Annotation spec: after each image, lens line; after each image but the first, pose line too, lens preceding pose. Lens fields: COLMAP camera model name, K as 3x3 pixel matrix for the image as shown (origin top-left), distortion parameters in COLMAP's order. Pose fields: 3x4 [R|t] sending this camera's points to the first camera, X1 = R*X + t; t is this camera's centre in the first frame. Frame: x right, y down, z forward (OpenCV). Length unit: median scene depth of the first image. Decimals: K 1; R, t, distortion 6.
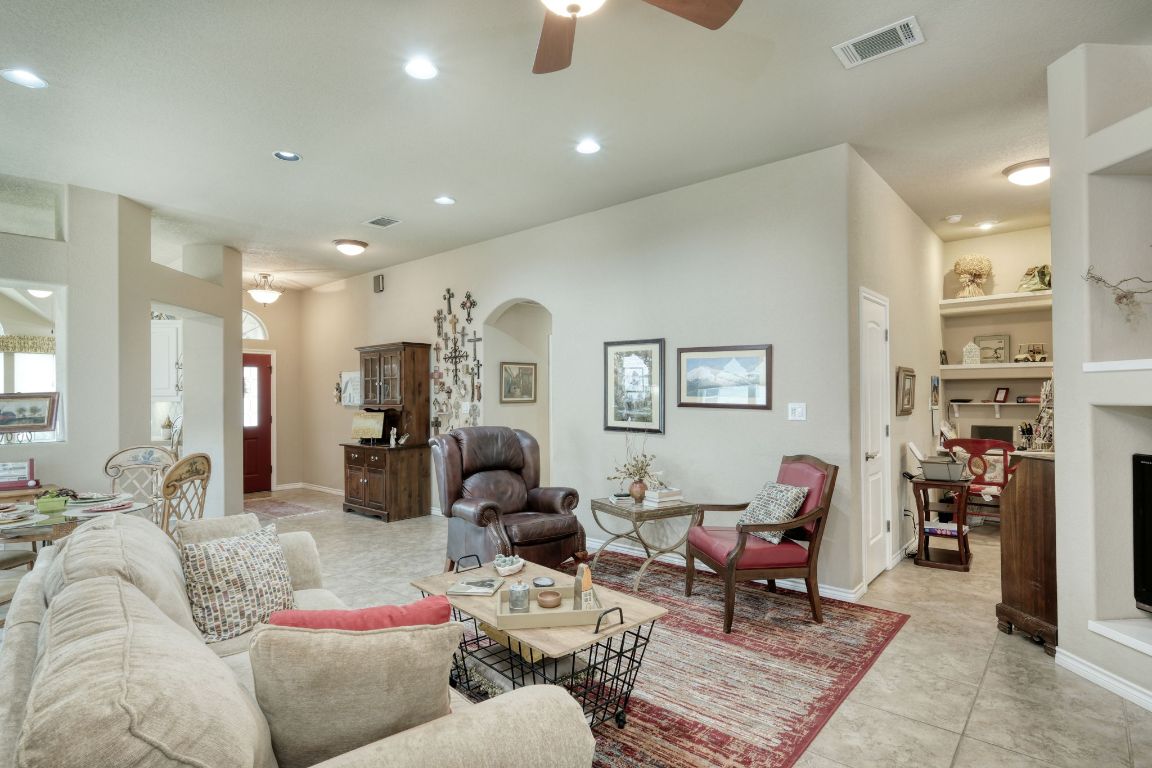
lens RADIAL K [[587.3, 0, 578.4], [0, 587.3, 388.0], [0, 0, 1]] dist [-0.000388, -0.000210]
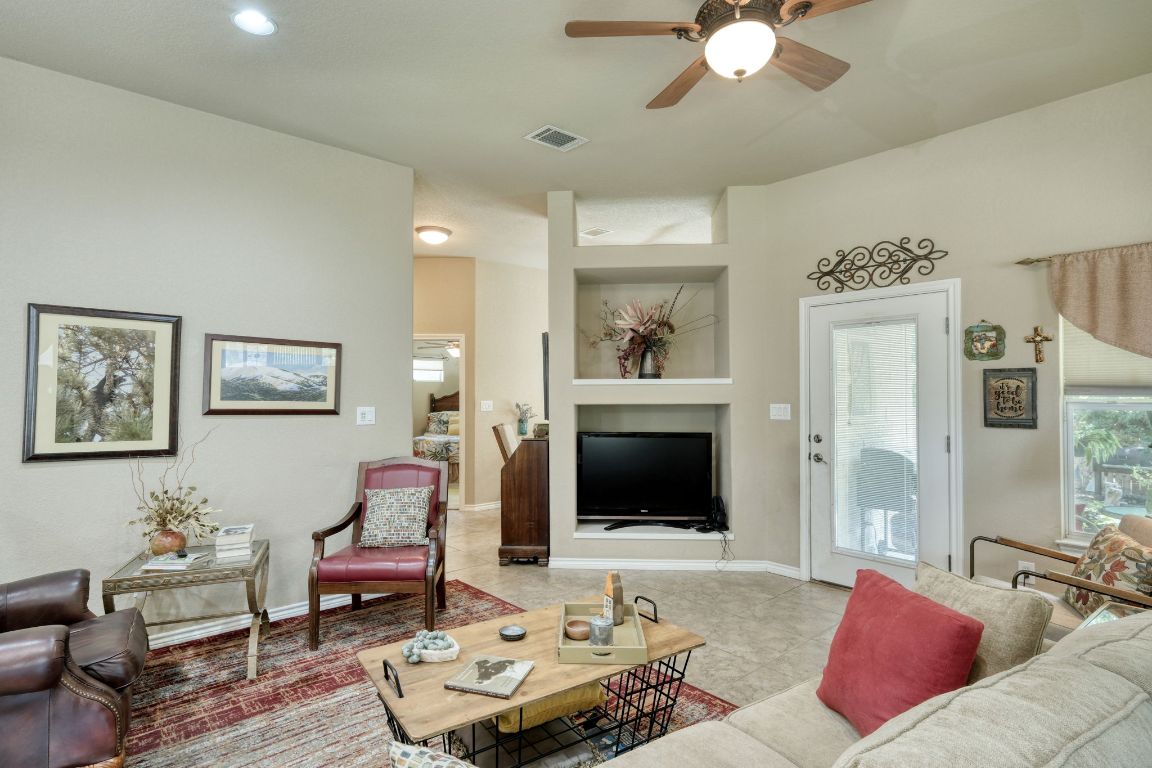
lens RADIAL K [[587.3, 0, 578.4], [0, 587.3, 388.0], [0, 0, 1]] dist [-0.000388, -0.000210]
pose [[0.148520, 0.019608, 0.988715, -0.549322], [-0.009653, 0.999785, -0.018378, 0.008897], [-0.988862, -0.006815, 0.148677, 0.511954]]
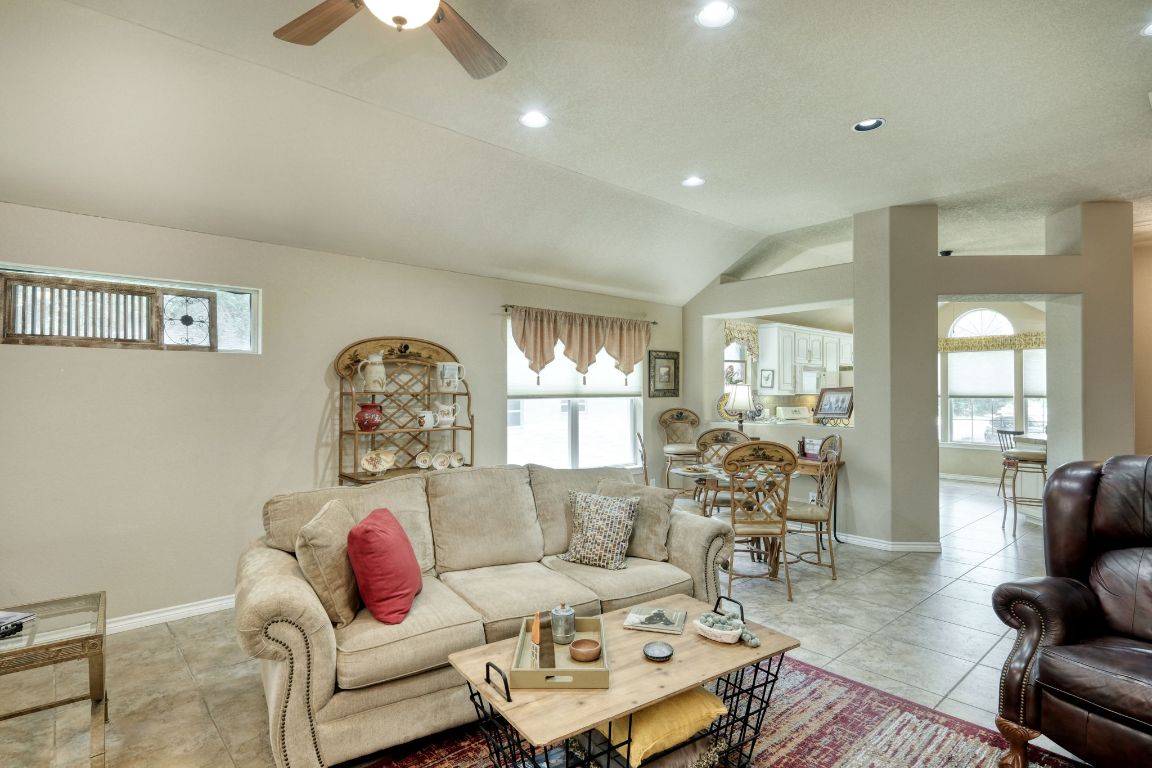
lens RADIAL K [[587.3, 0, 578.4], [0, 587.3, 388.0], [0, 0, 1]] dist [-0.000388, -0.000210]
pose [[-0.119810, 0.000145, -0.992797, 0.441100], [0.011859, 0.999929, -0.001285, 0.004514], [0.992726, -0.011928, -0.119803, 0.649520]]
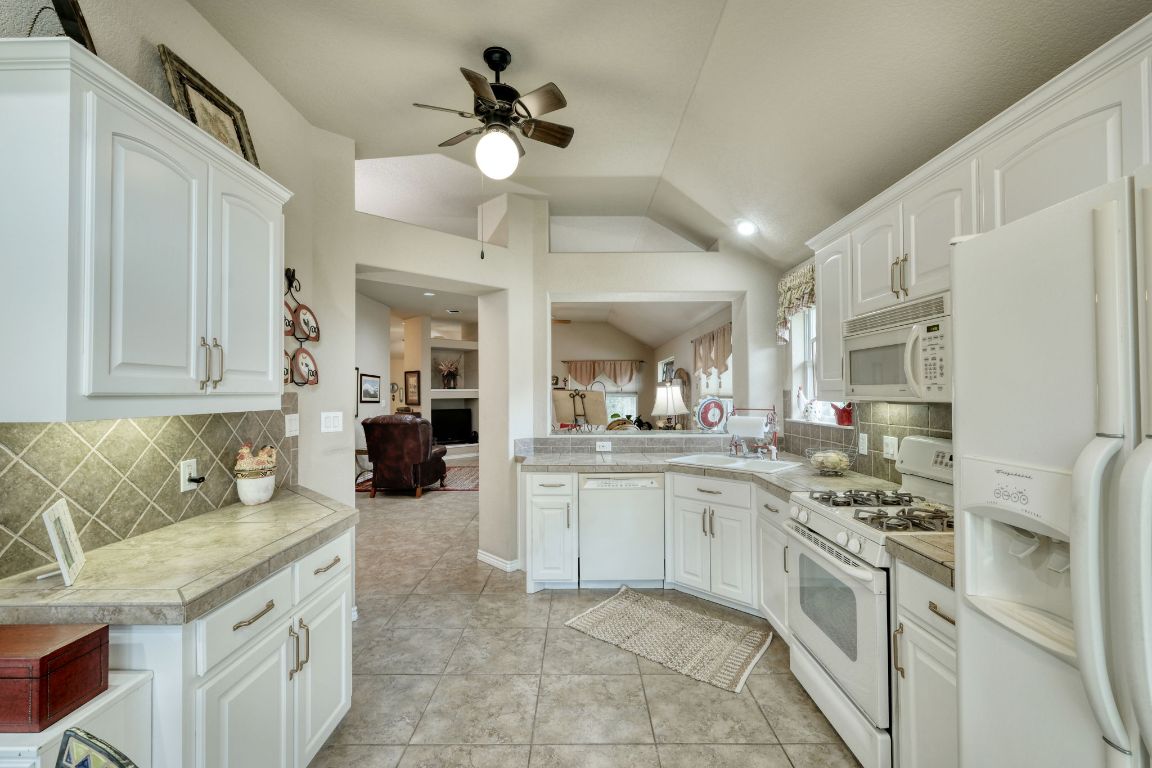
lens RADIAL K [[507.2, 0, 578.4], [0, 507.2, 384.5], [0, 0, 1]] dist [-0.000474, -0.000054]
pose [[-0.655255, 0.027012, 0.754925, -1.838214], [0.004972, 0.999493, -0.031447, 0.030796], [-0.755391, -0.016853, -0.655057, 1.805609]]
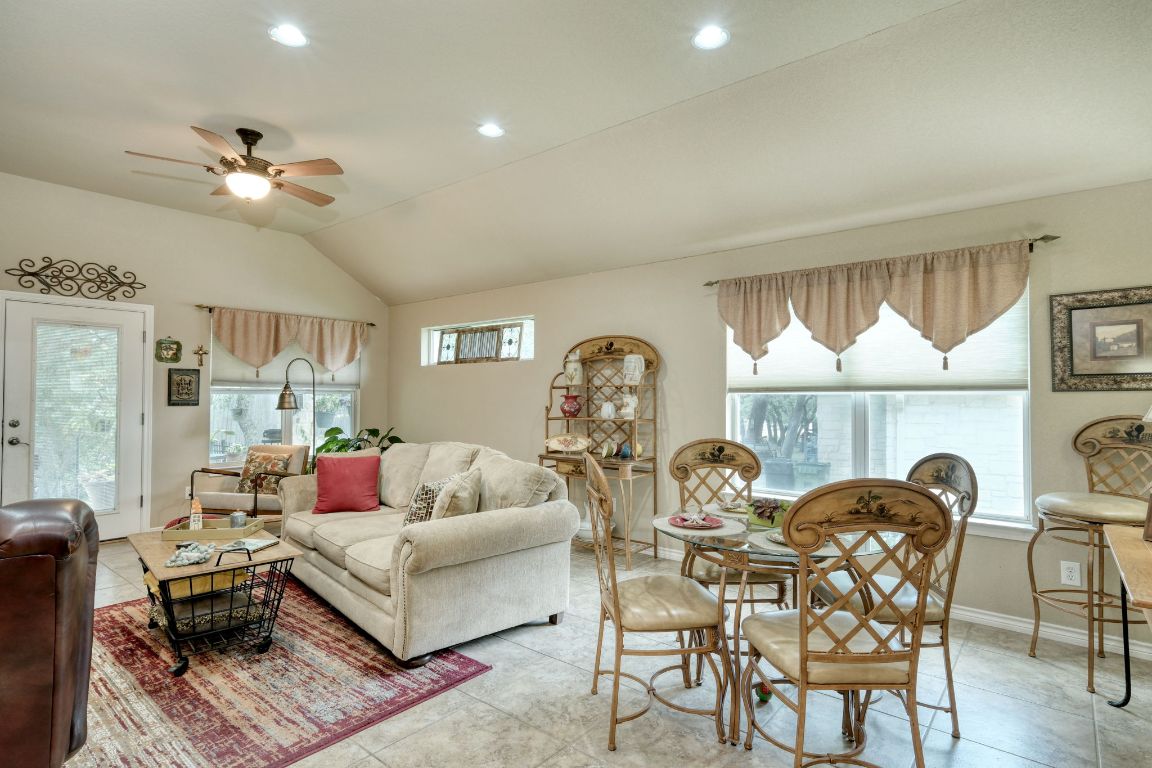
lens RADIAL K [[587.3, 0, 578.4], [0, 587.3, 388.0], [0, 0, 1]] dist [-0.000388, -0.000210]
pose [[-0.999752, 0.006252, -0.021385, -0.507132], [0.006679, 0.999779, -0.019945, 0.037037], [0.021255, -0.020083, -0.999572, 1.405992]]
